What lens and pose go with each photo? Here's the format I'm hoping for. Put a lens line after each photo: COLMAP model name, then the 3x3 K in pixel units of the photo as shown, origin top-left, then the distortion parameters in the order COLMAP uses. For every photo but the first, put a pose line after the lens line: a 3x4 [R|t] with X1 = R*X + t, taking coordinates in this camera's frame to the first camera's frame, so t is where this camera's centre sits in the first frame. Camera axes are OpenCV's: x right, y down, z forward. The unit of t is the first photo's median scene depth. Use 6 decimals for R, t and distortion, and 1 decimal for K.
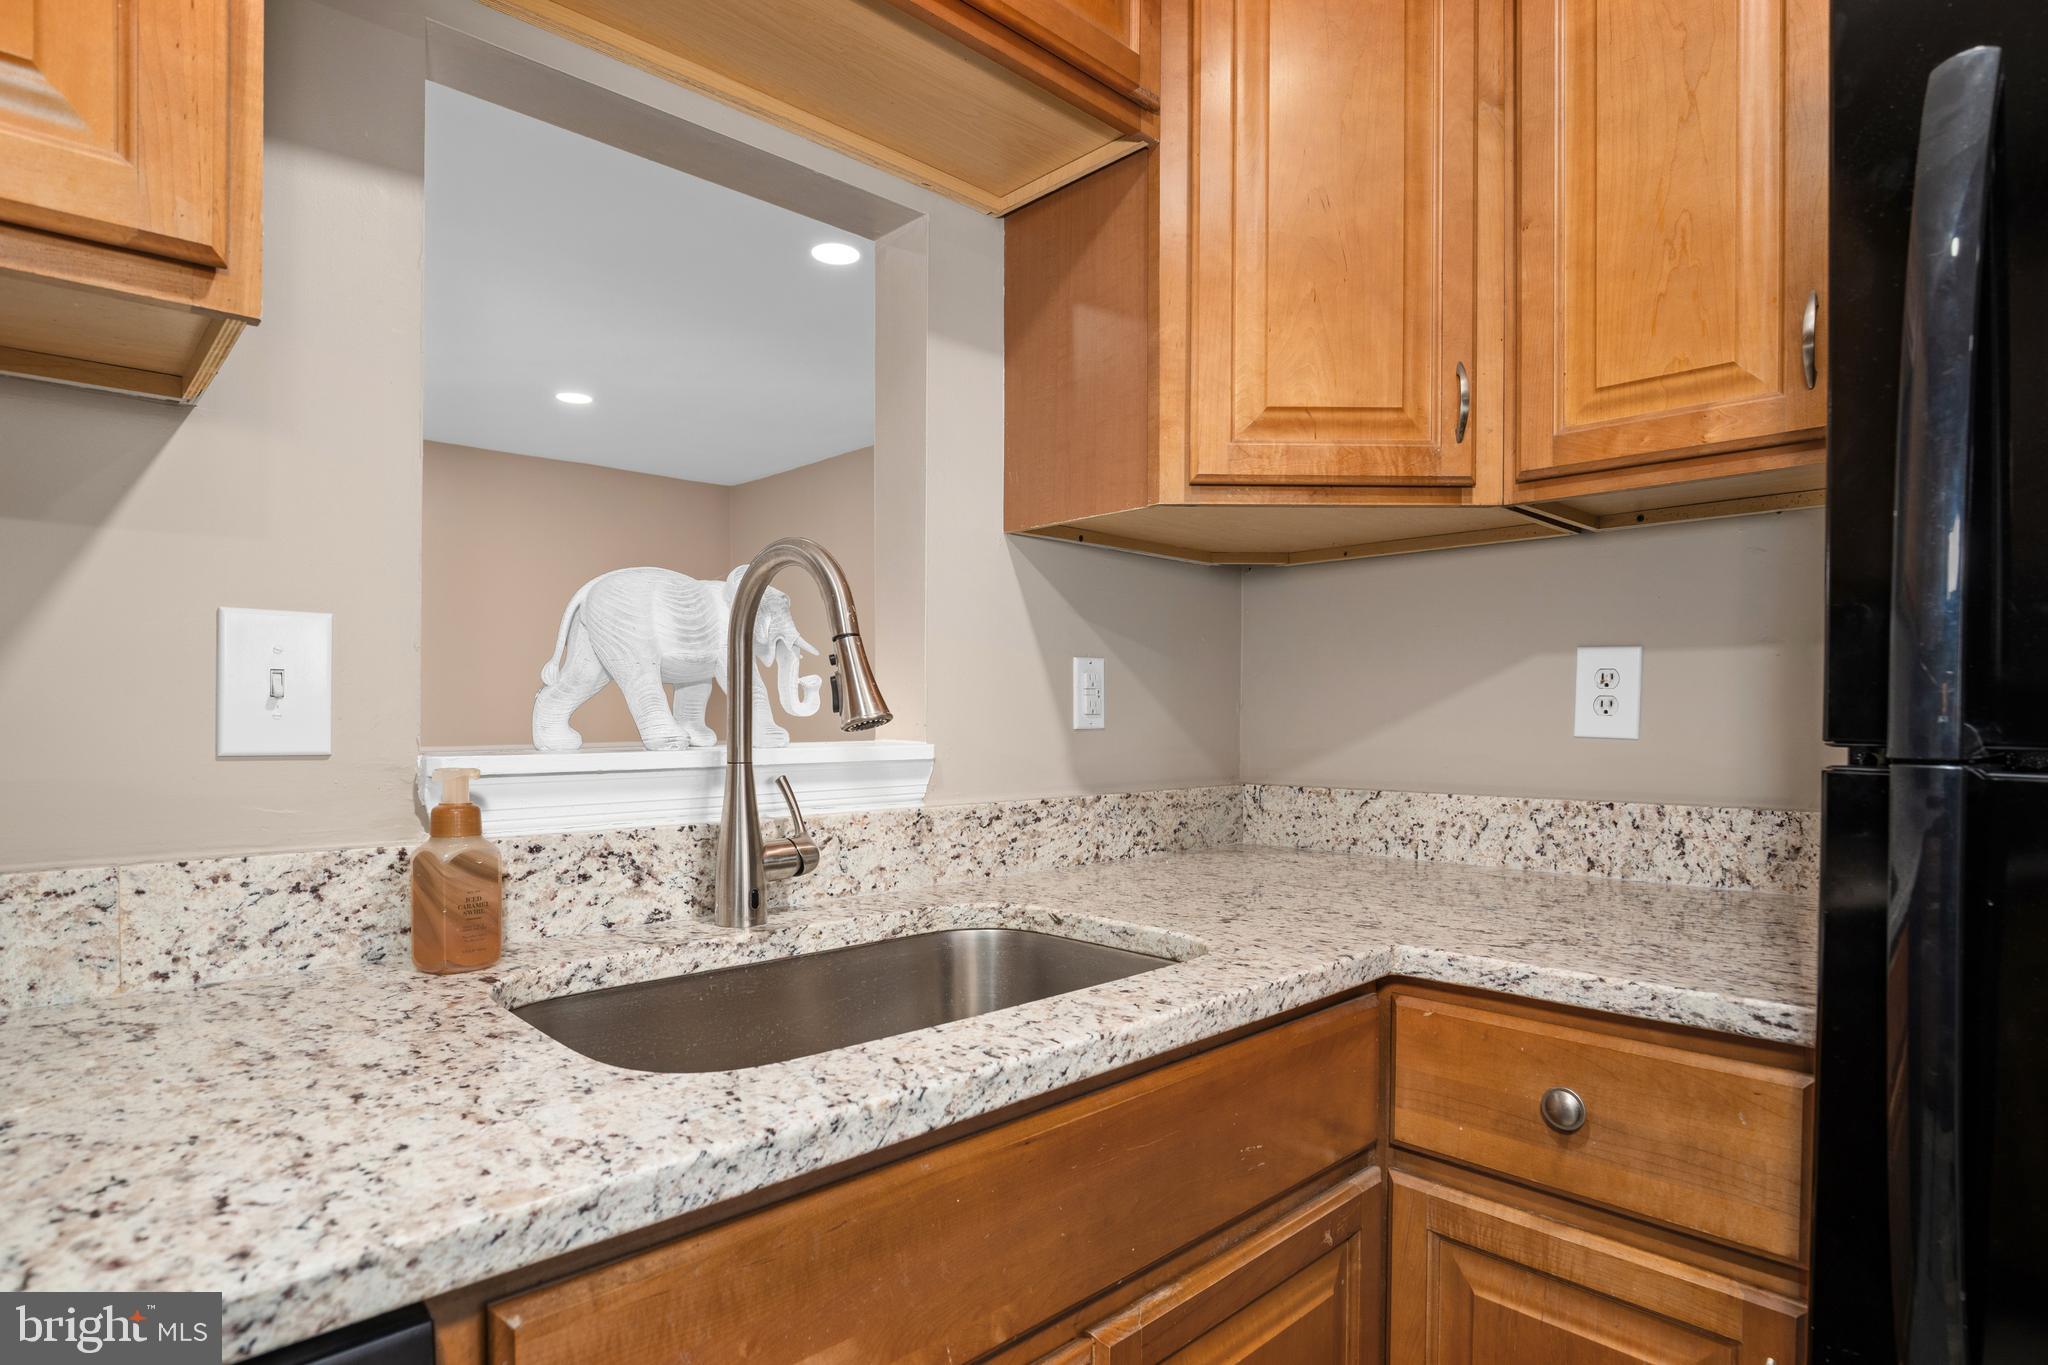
lens RADIAL K [[1078.0, 0, 1025.3], [0, 1078.0, 740.3], [0, 0, 1]] dist [-0.024309, 0.000387]
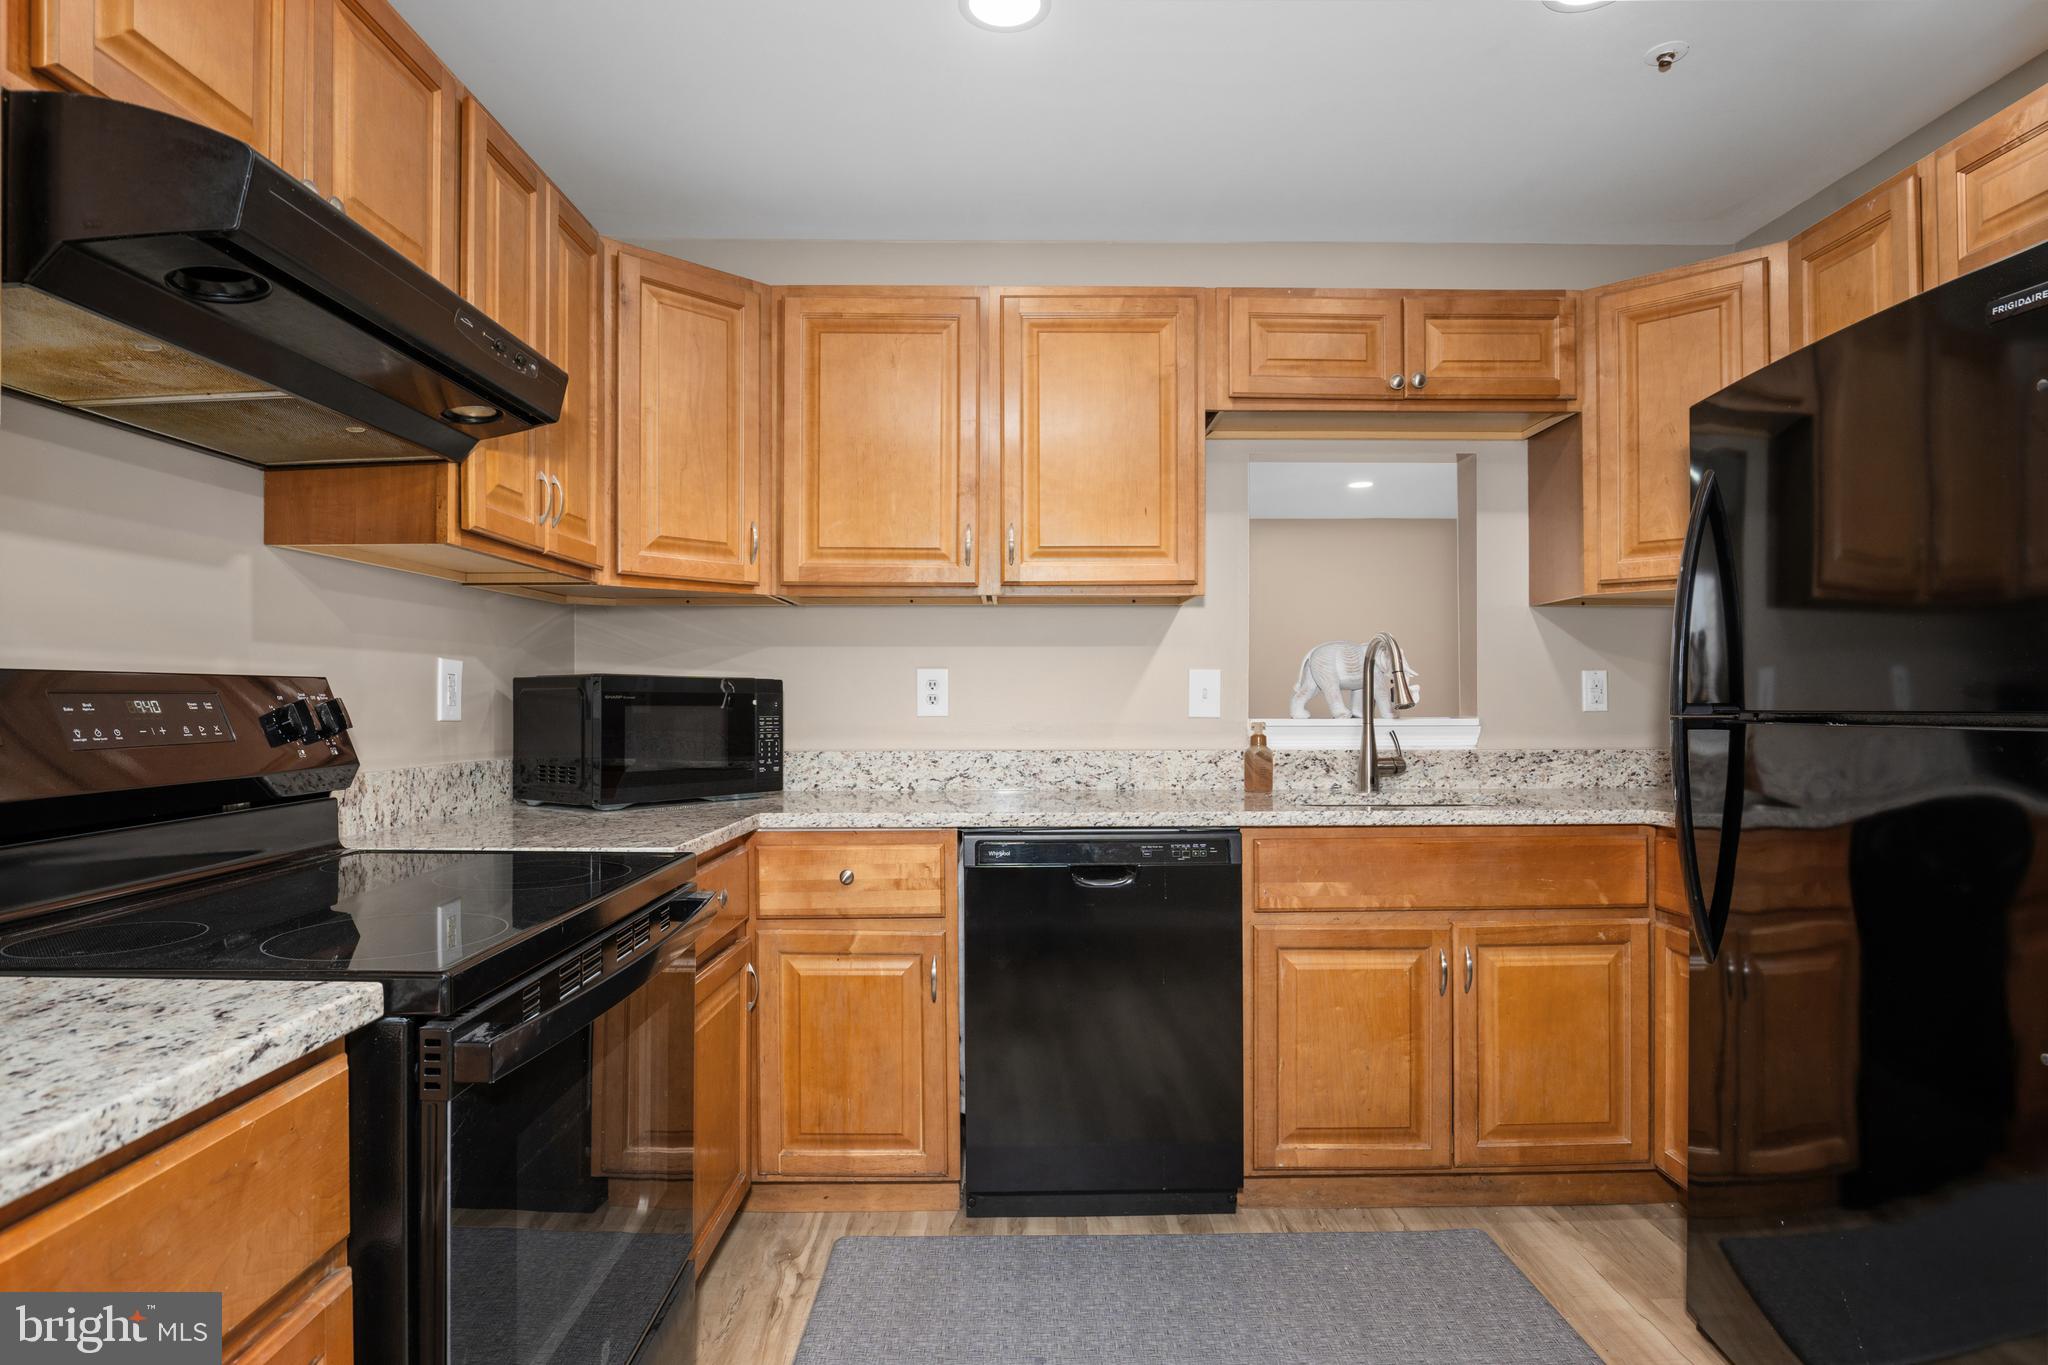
lens RADIAL K [[1062.9, 0, 1024.0], [0, 1062.9, 672.2], [0, 0, 1]] dist [-0.020053, -0.000221]
pose [[0.732191, -0.024728, -0.680651, 0.716787], [-0.014607, 0.998541, -0.051990, 0.036994], [0.680943, 0.048009, 0.730761, -1.144753]]
